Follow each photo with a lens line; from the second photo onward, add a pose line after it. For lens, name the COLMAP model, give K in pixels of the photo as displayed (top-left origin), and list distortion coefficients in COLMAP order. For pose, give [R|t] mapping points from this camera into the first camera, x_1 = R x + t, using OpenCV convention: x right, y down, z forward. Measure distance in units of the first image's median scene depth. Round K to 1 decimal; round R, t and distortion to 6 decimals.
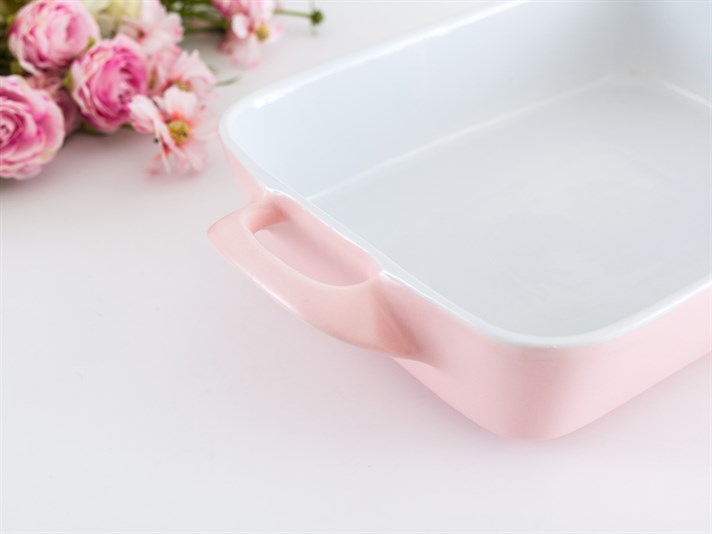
lens RADIAL K [[1152.9, 0, 351.5], [0, 1152.9, 269.9], [0, 0, 1]] dist [0.000343, 0.000000]
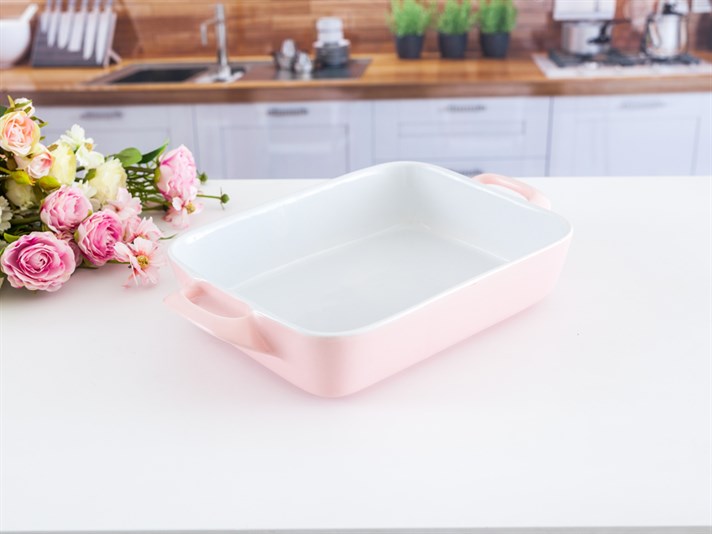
lens RADIAL K [[1152.9, 0, 358.5], [0, 1152.9, 272.9], [0, 0, 1]] dist [0.000343, 0.000000]
pose [[0.997145, -0.033858, 0.067494, 0.053422], [0.045165, 0.983752, -0.173759, 0.205602], [-0.060514, 0.176311, 0.982473, -0.690929]]
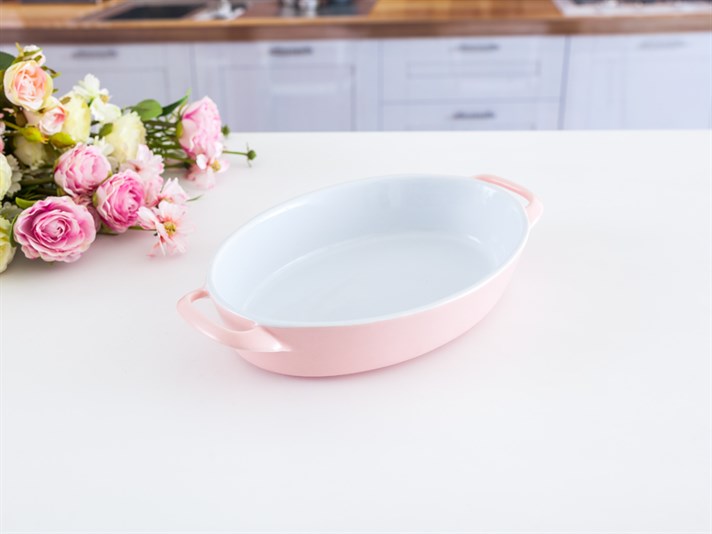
lens RADIAL K [[1152.9, 0, 357.6], [0, 1152.9, 265.5], [0, 0, 1]] dist [0.000343, 0.000000]
pose [[0.995464, -0.038881, 0.086835, -0.033487], [0.049275, 0.991433, -0.120962, 0.127898], [-0.081388, 0.124692, 0.988852, -0.543962]]
